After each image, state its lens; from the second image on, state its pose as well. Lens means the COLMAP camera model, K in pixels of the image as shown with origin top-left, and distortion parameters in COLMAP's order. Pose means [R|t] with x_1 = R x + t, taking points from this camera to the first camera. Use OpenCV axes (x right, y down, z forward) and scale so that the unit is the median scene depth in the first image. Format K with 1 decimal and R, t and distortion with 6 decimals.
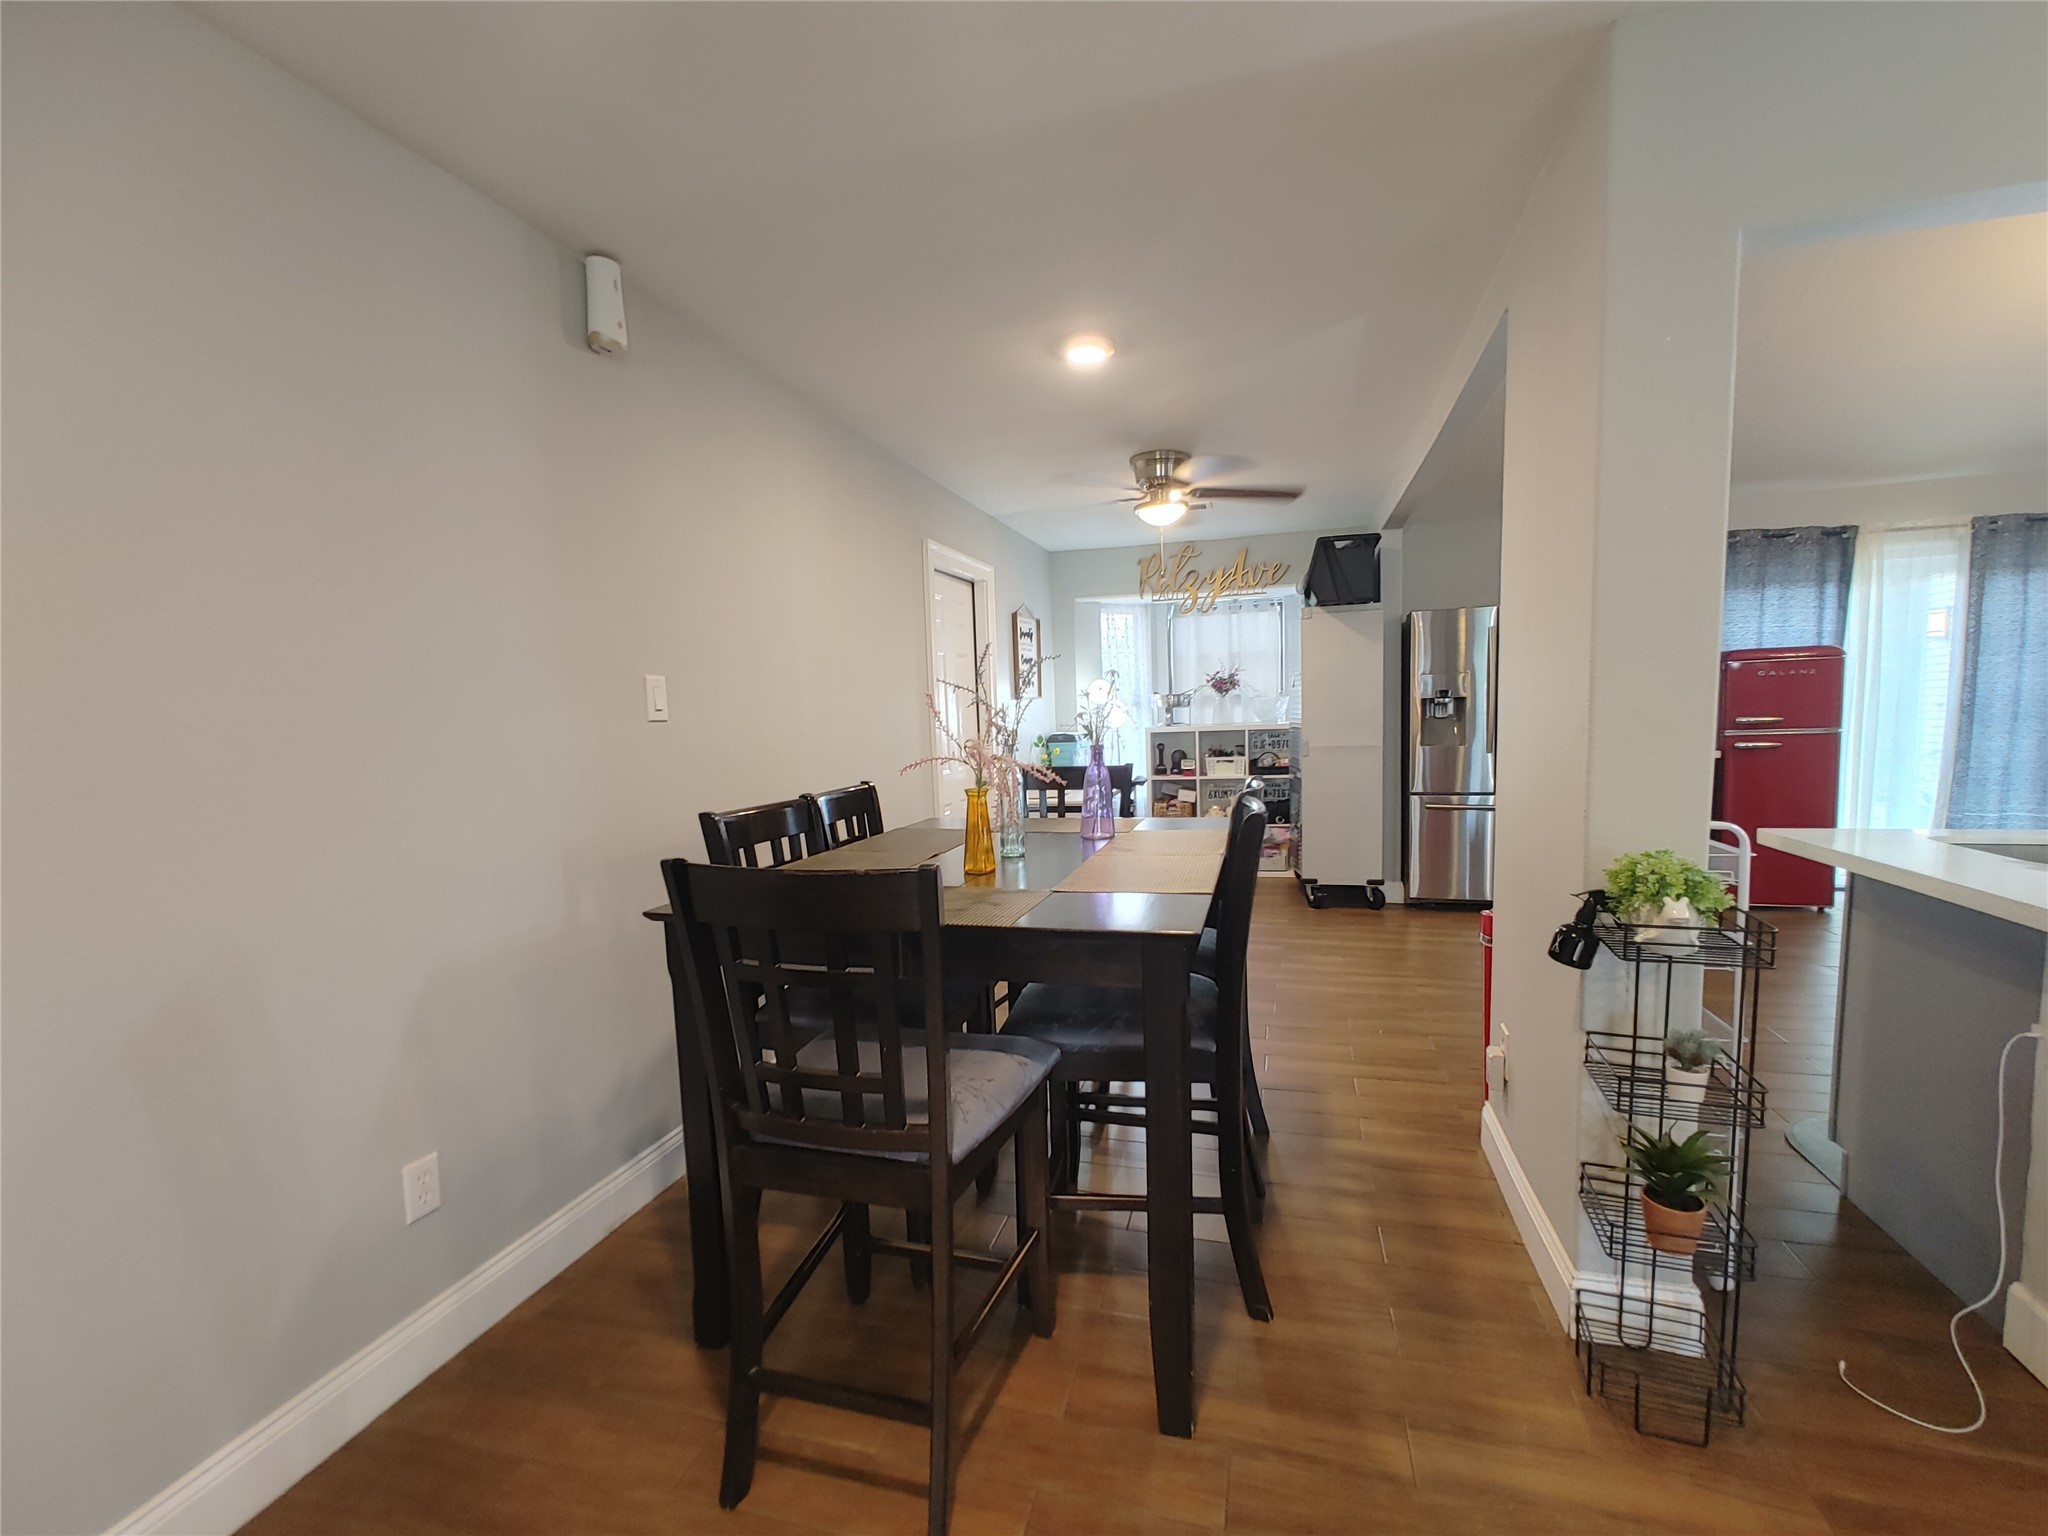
lens RADIAL K [[872.0, 0, 1025.9], [0, 872.0, 800.5], [0, 0, 1]] dist [0.000114, 0.000359]
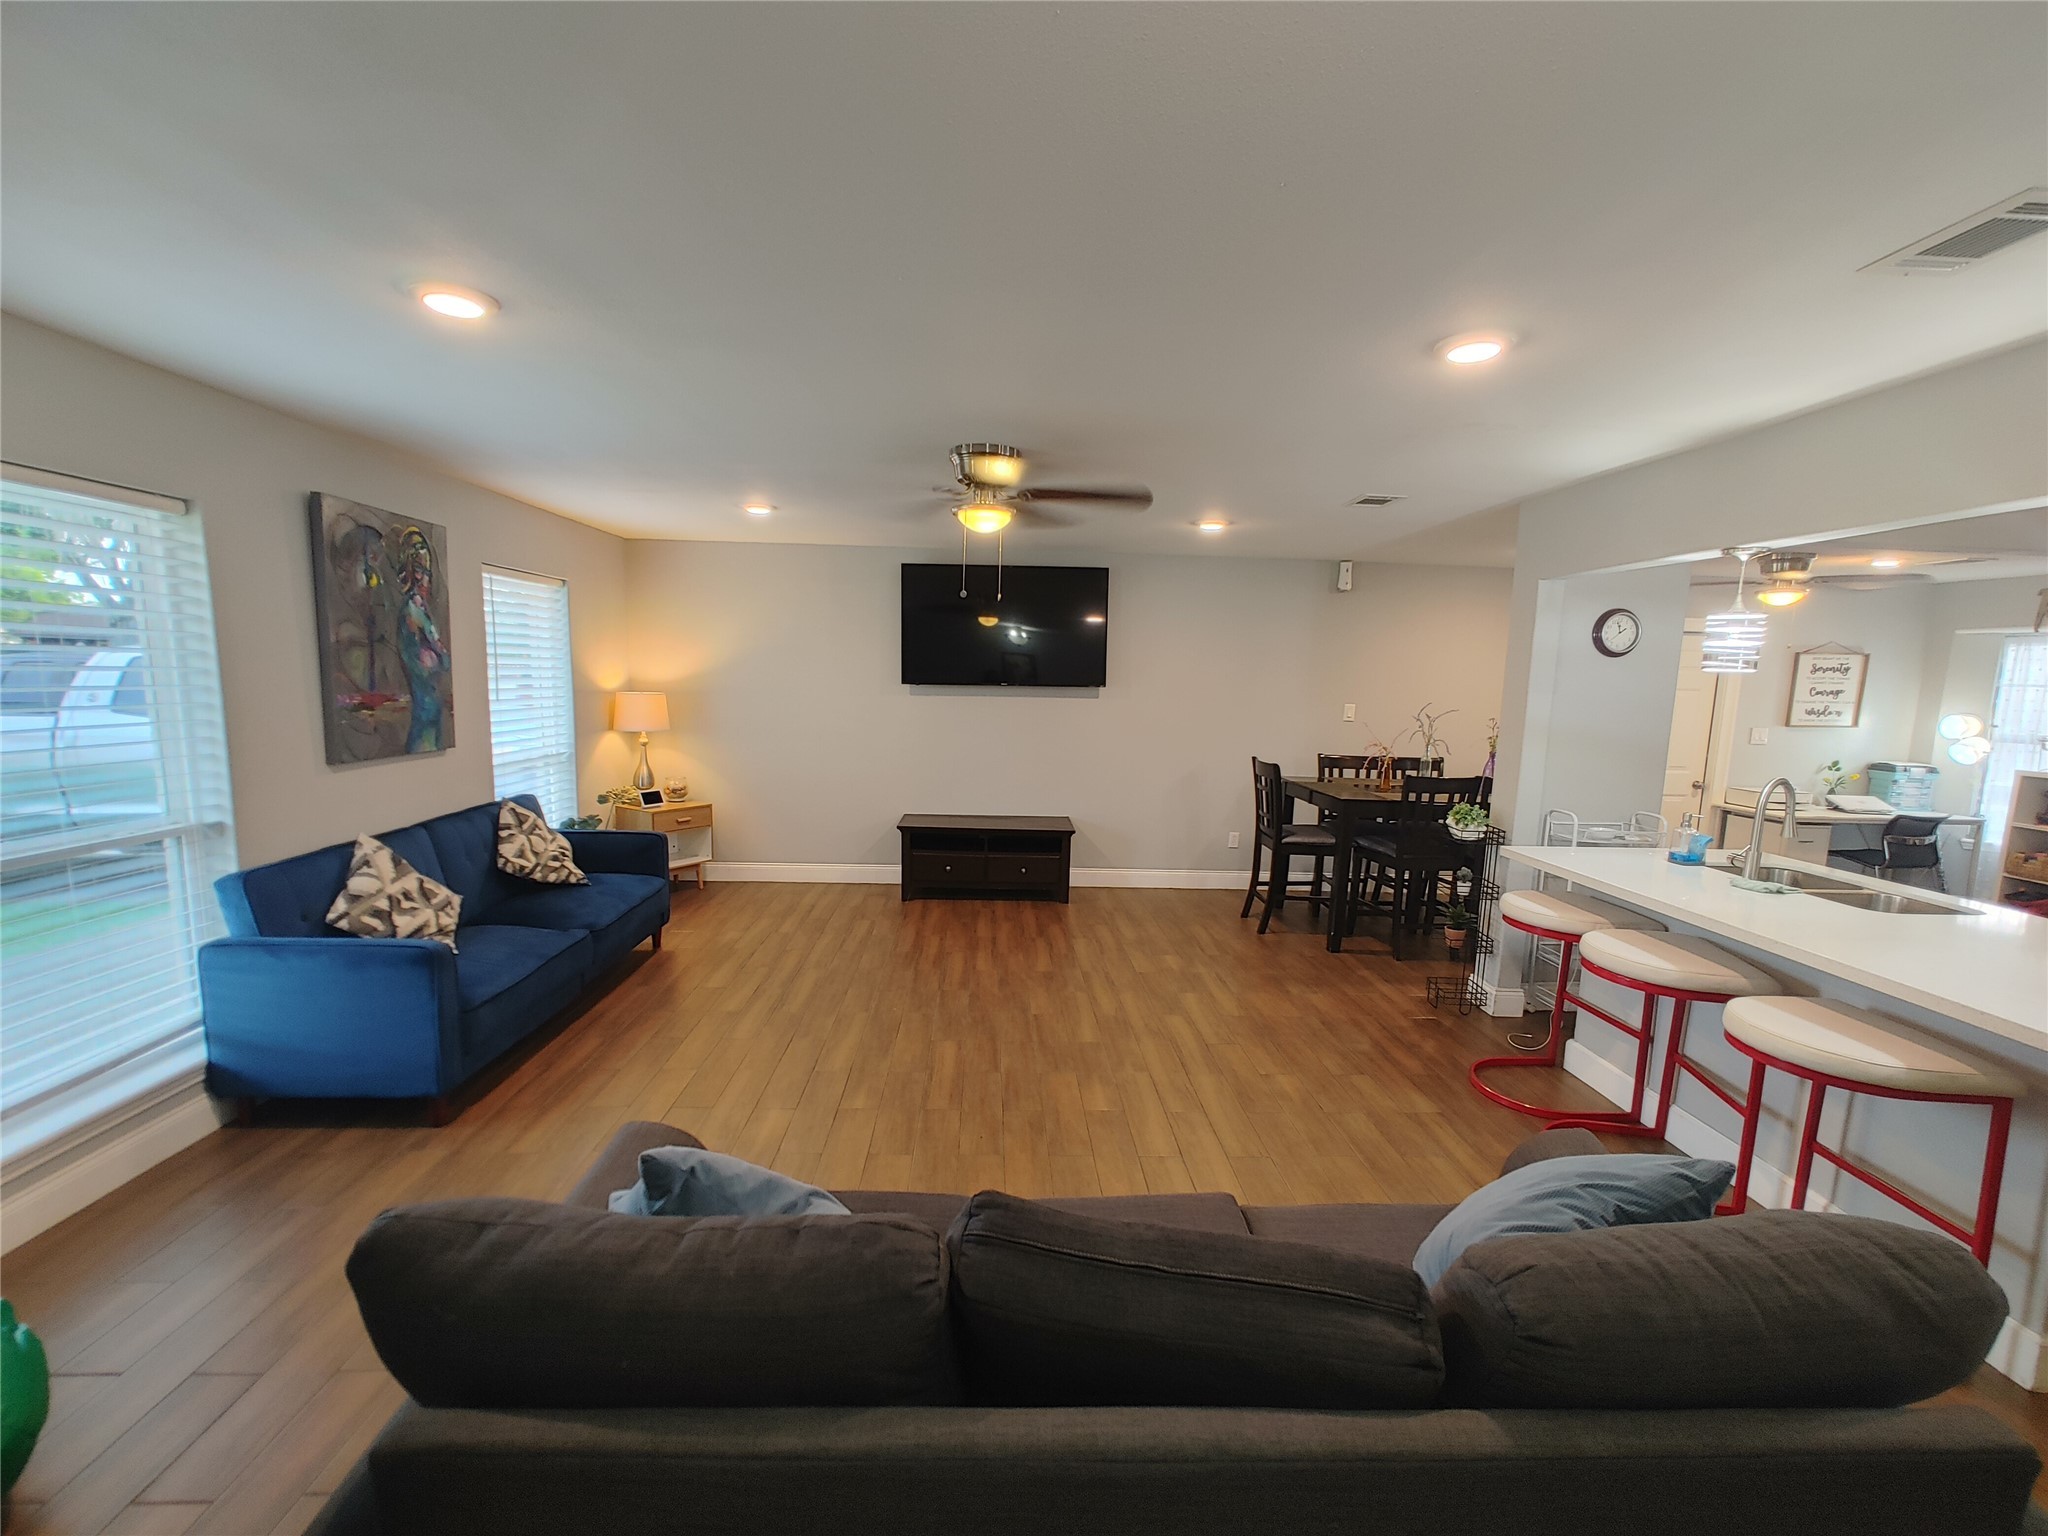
lens RADIAL K [[872.0, 0, 1025.9], [0, 872.0, 800.5], [0, 0, 1]] dist [0.000114, 0.000359]
pose [[0.316418, 0.181051, -0.931182, 0.867424], [-0.139721, 0.979807, 0.143027, -0.046956], [0.938274, 0.084849, 0.335325, -0.387720]]
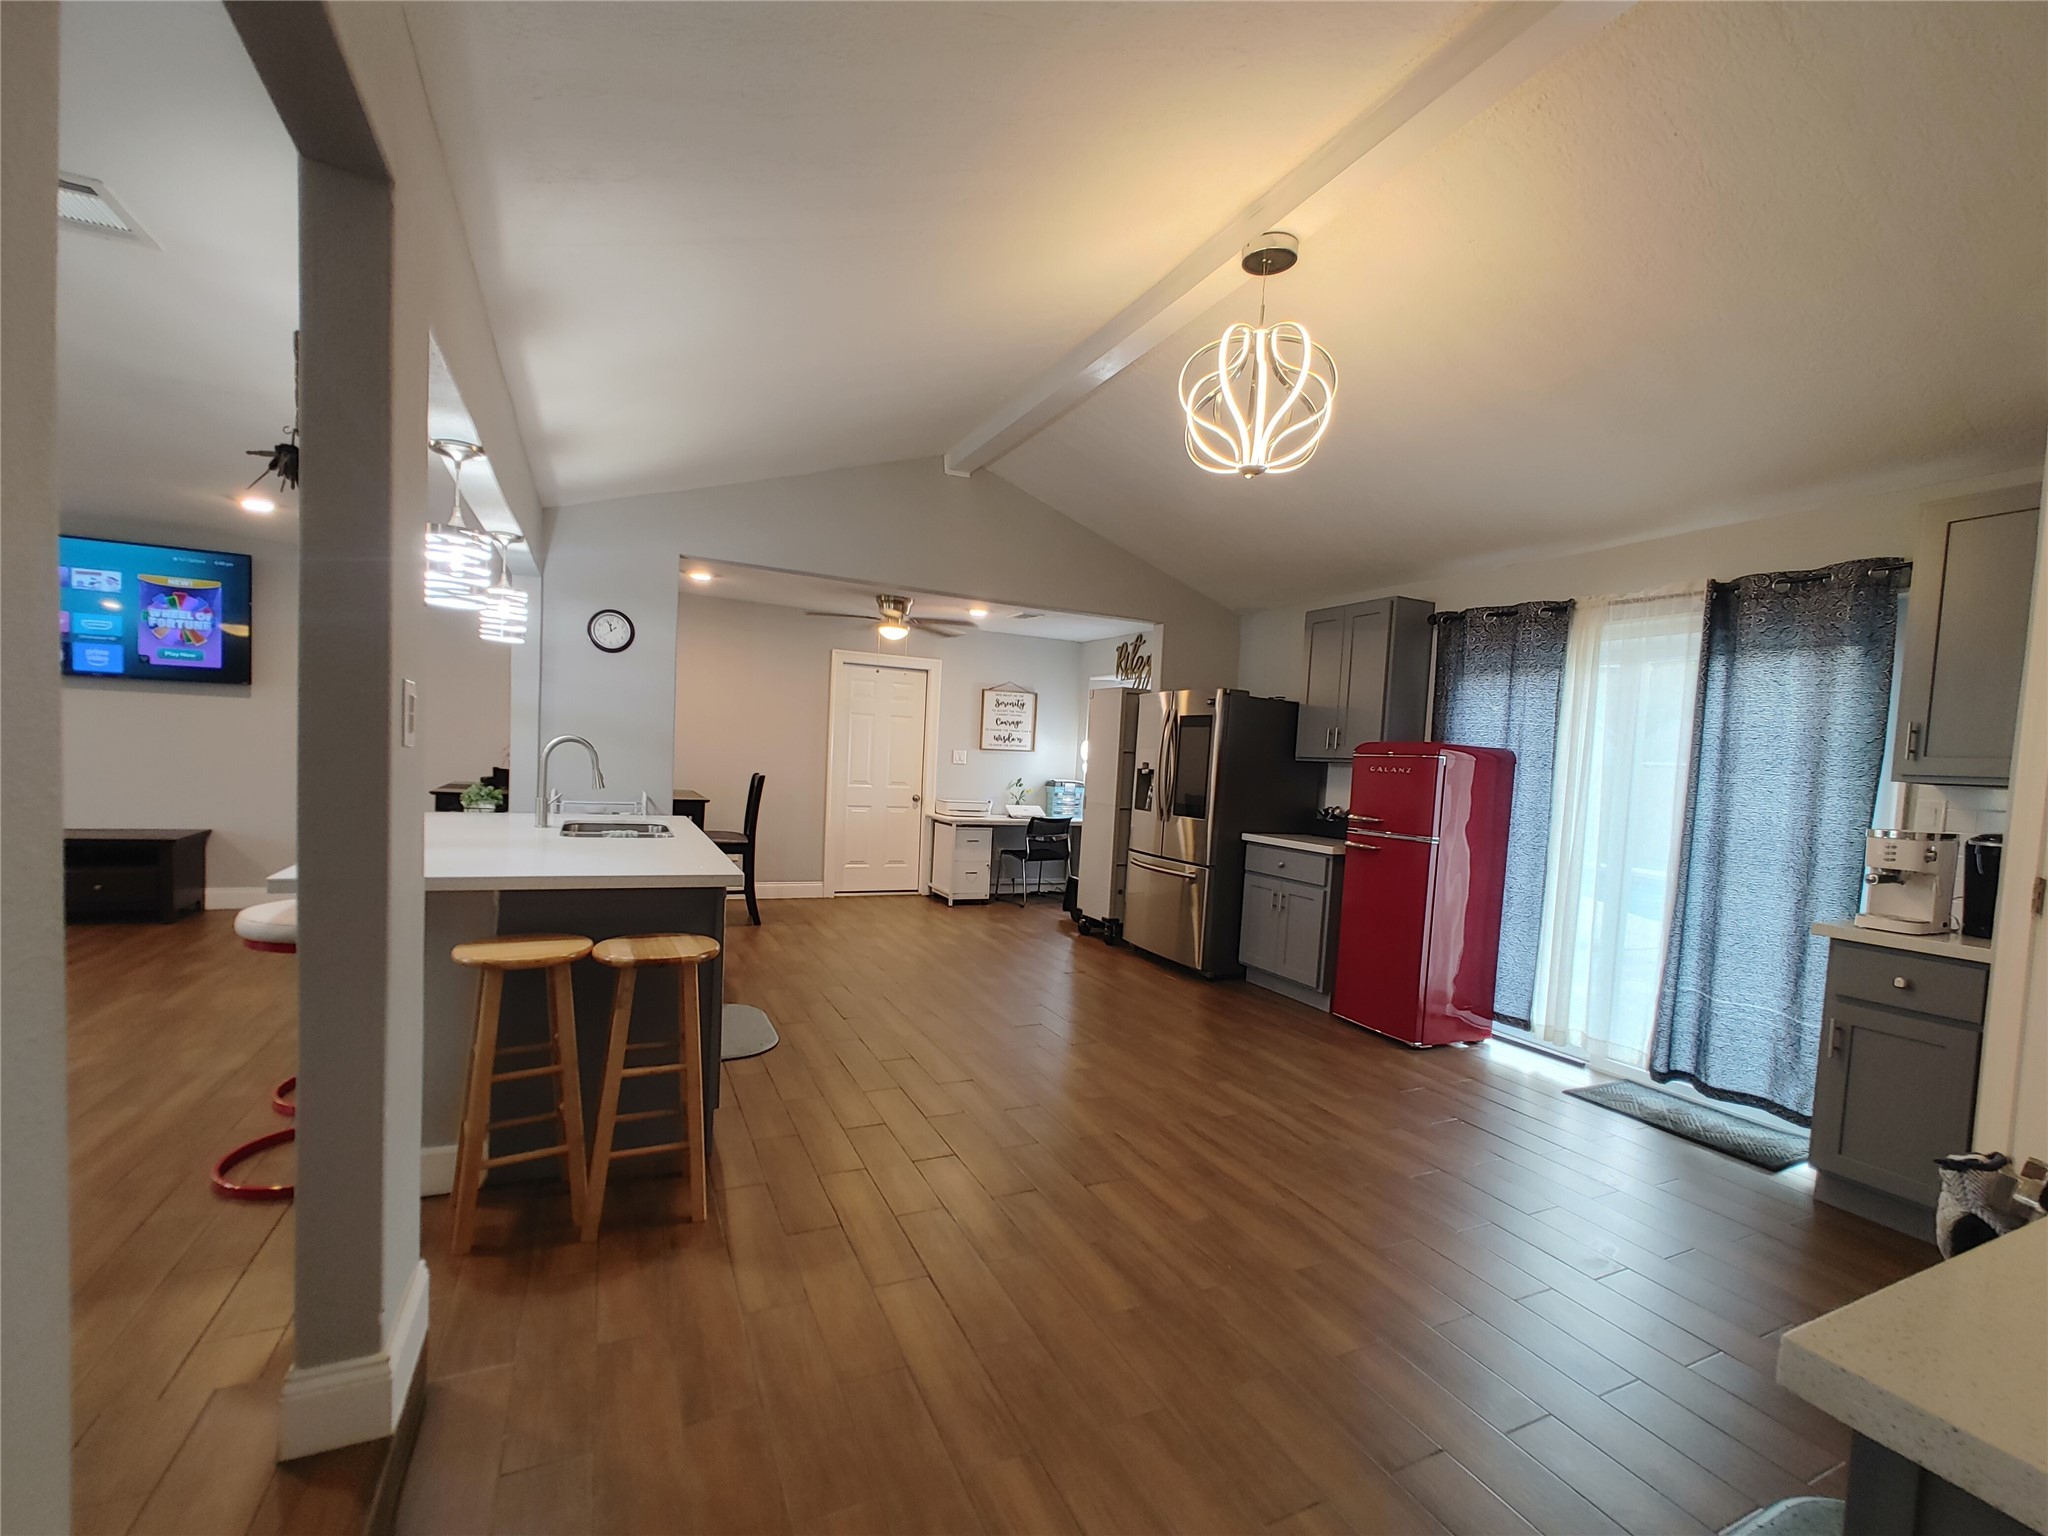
lens RADIAL K [[882.8, 0, 1023.8], [0, 882.8, 805.4], [0, 0, 1]] dist [-0.000683, -0.000001]
pose [[0.662099, 0.113623, -0.740753, 1.245750], [-0.156500, 0.987610, 0.011606, -0.058607], [0.732893, 0.108244, 0.671678, 0.103569]]
